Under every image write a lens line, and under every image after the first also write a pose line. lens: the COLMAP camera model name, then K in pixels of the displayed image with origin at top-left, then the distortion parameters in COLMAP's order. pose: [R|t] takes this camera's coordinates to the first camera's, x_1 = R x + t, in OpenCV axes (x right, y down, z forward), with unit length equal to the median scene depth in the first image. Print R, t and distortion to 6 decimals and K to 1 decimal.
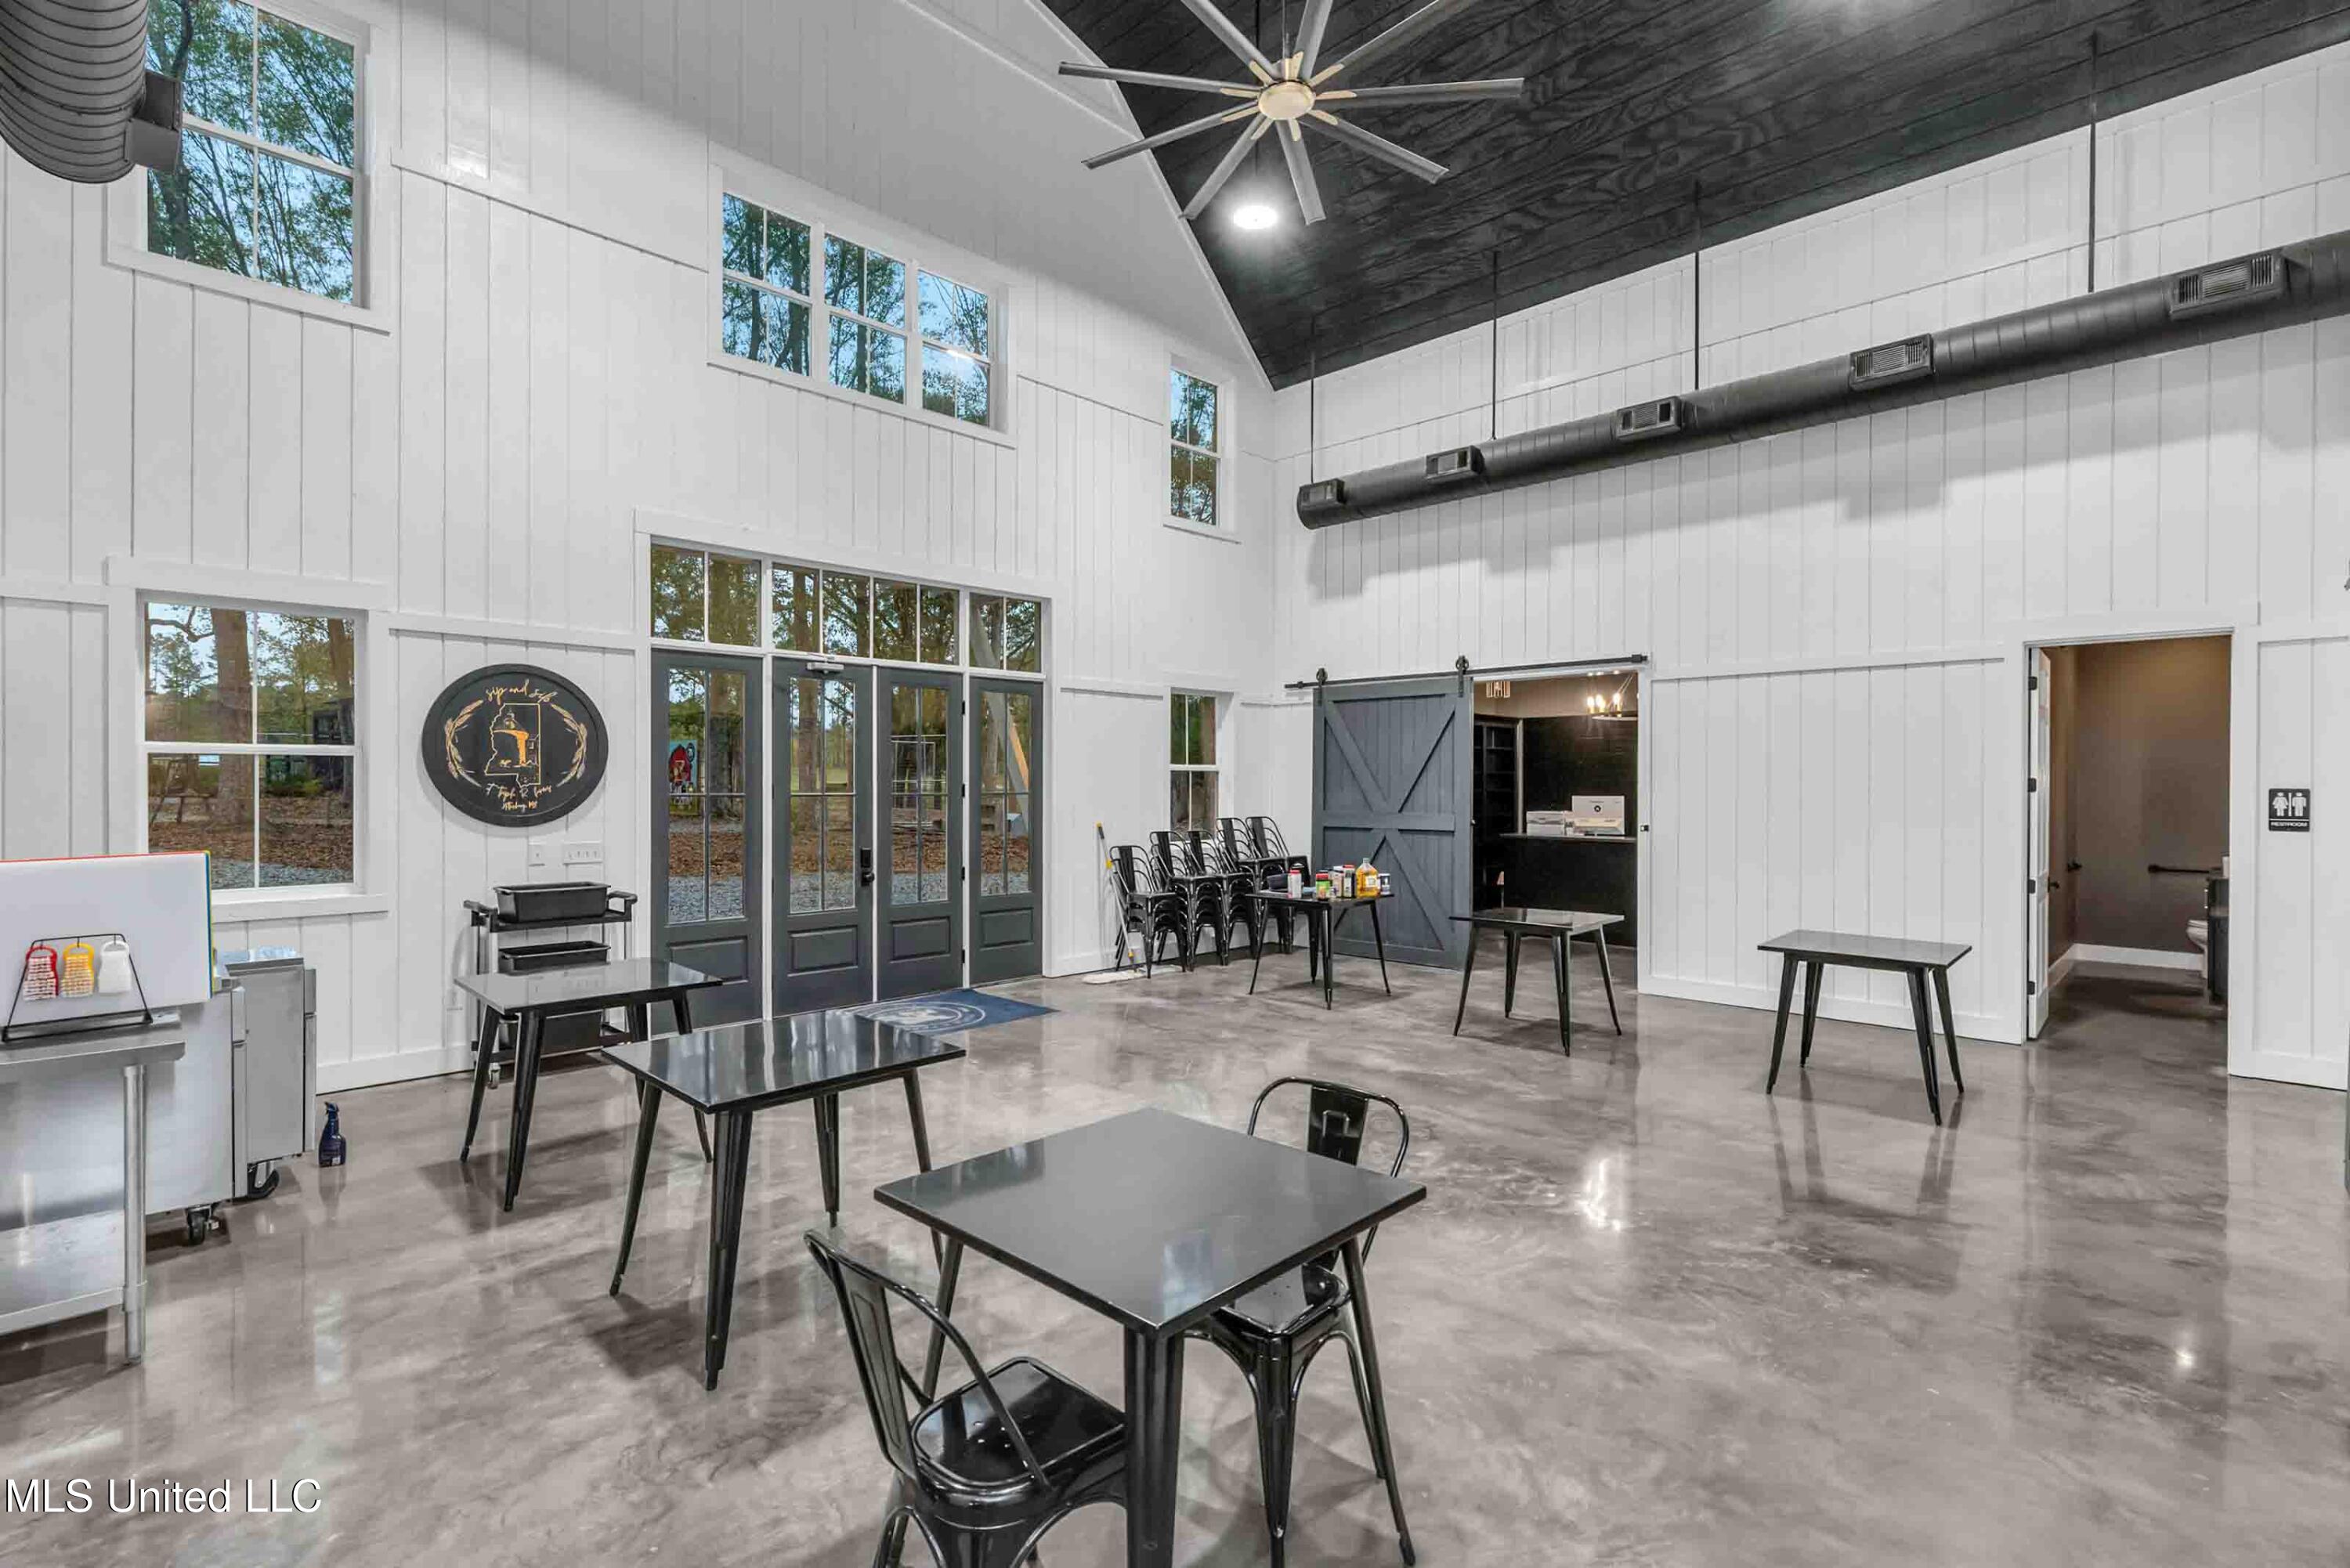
lens RADIAL K [[1070.7, 0, 1190.0], [0, 1070.7, 781.9], [0, 0, 1]] dist [-0.000724, 0.000076]
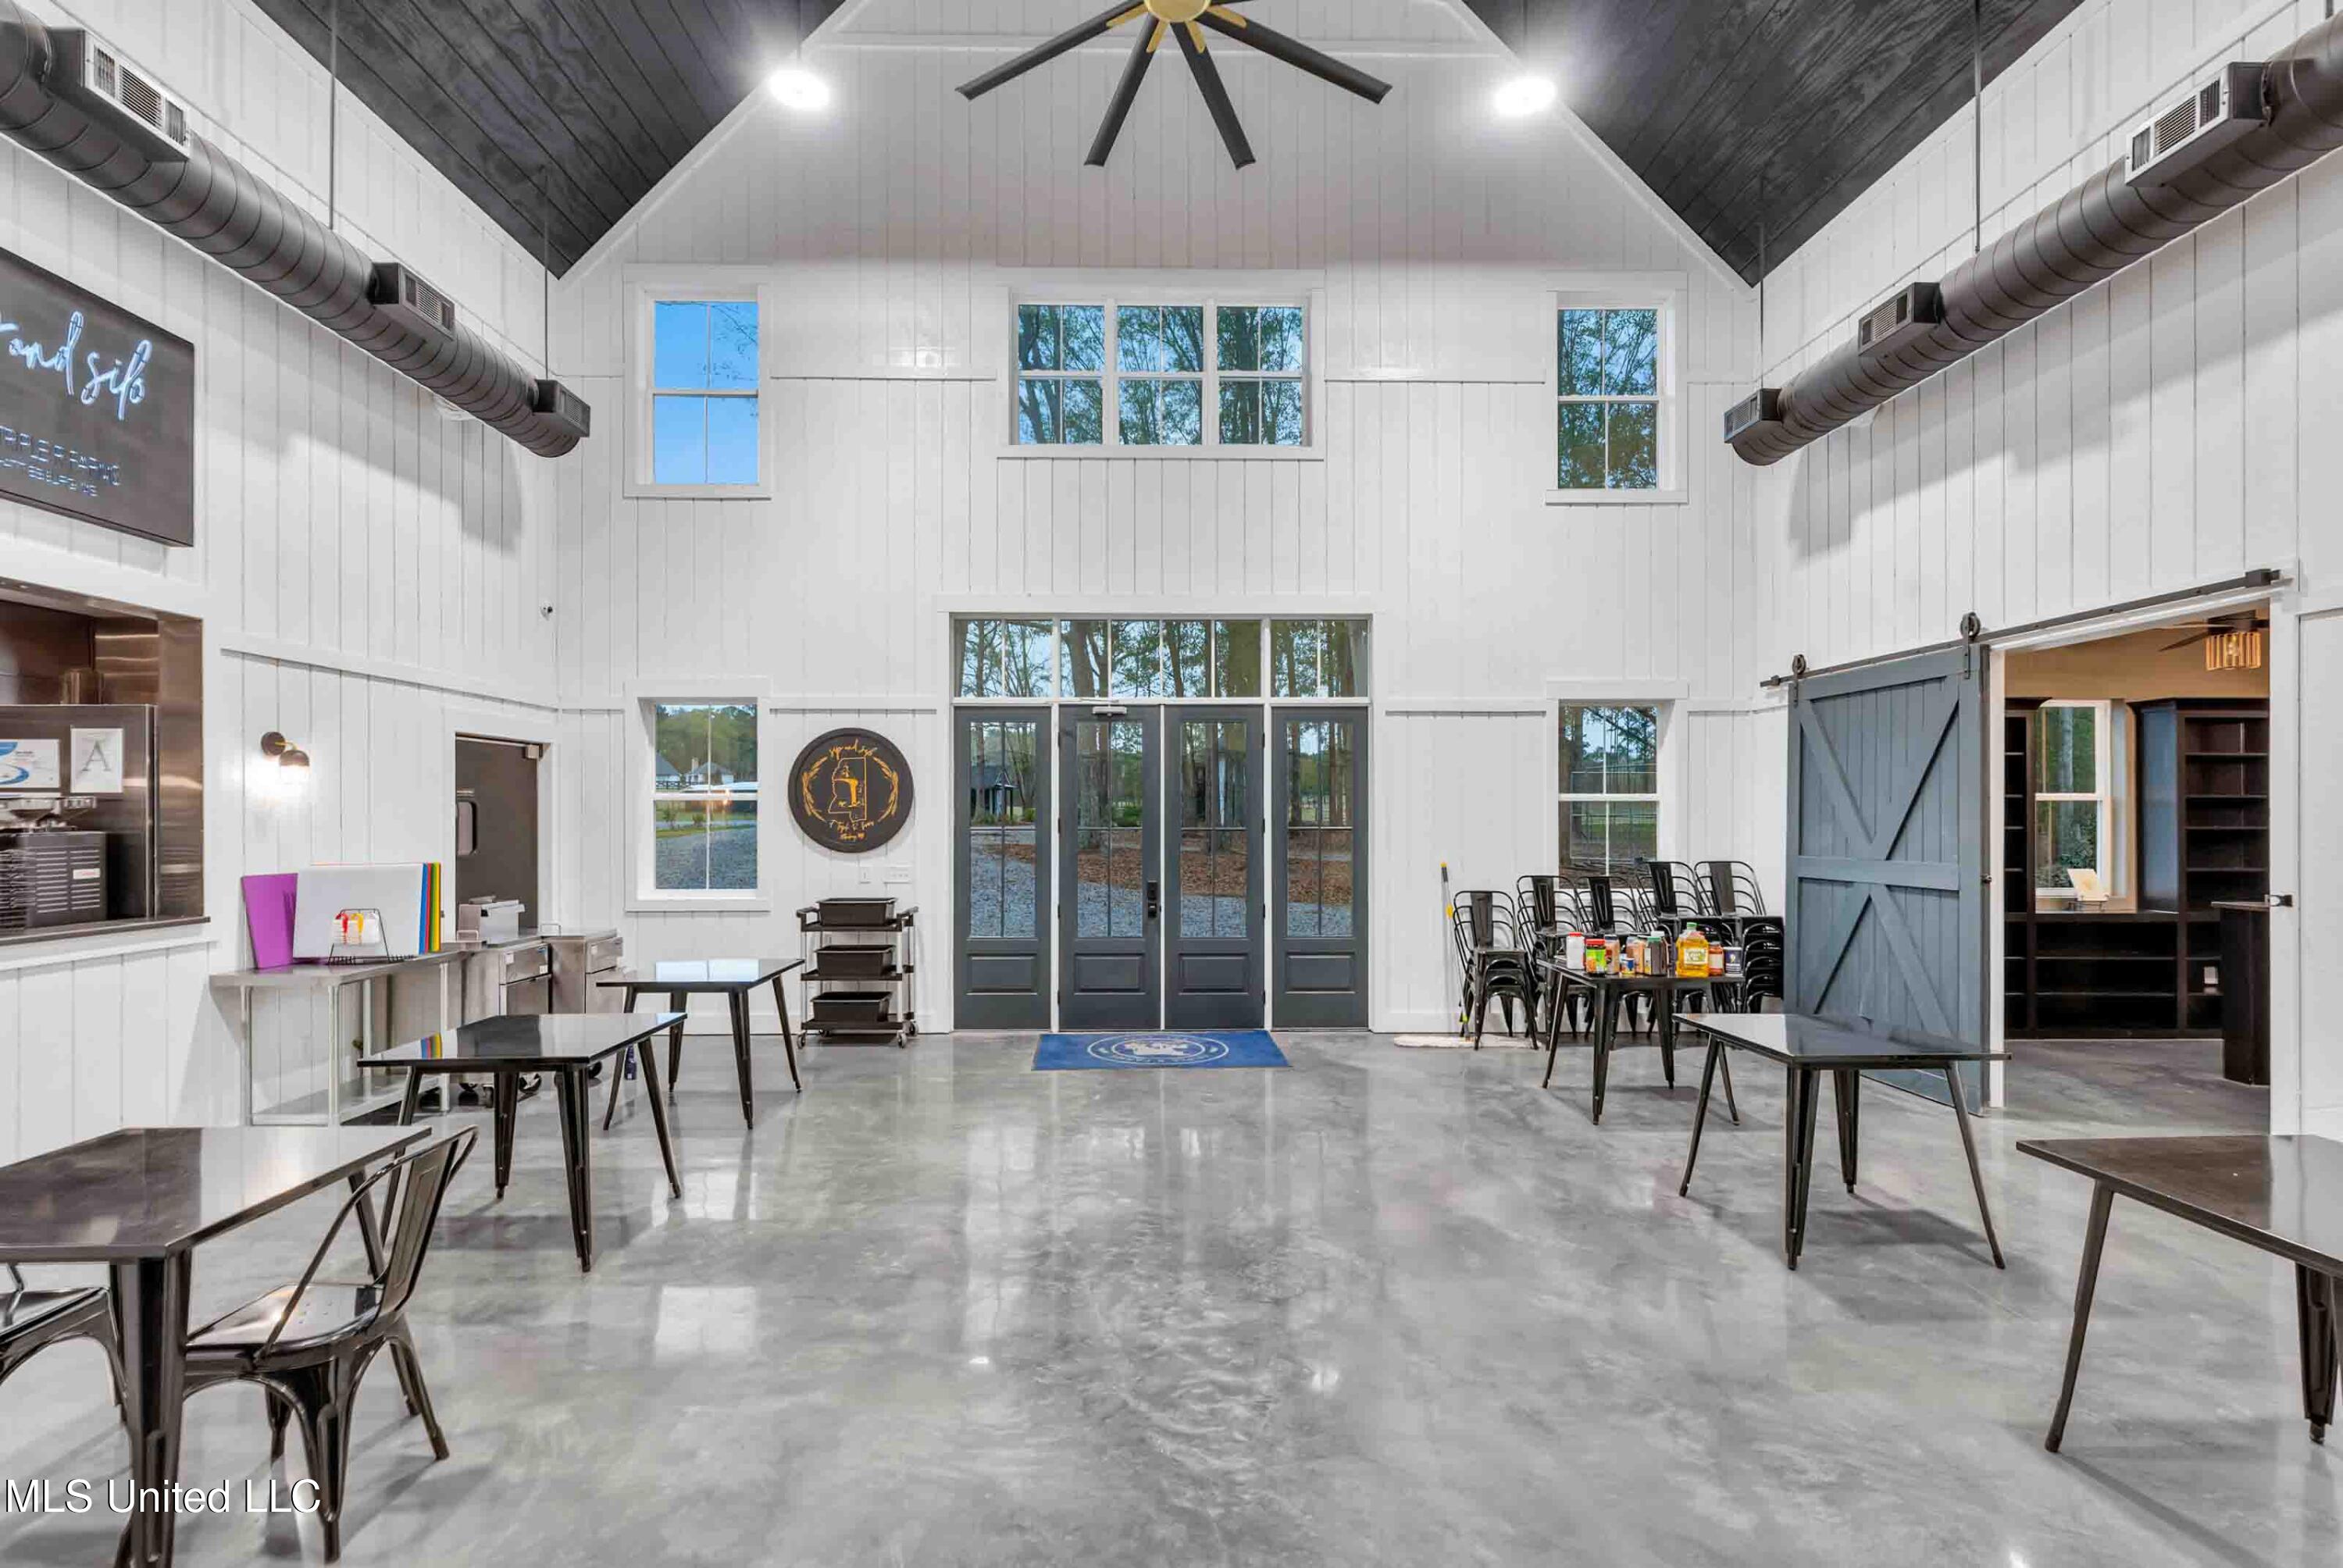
lens RADIAL K [[1067.5, 0, 1175.3], [0, 1067.5, 809.6], [0, 0, 1]] dist [-0.000724, 0.000076]
pose [[0.713895, -0.008894, -0.700196, 0.383110], [0.003922, 0.999954, -0.008704, 0.001491], [0.700242, 0.003467, 0.713898, 0.239096]]
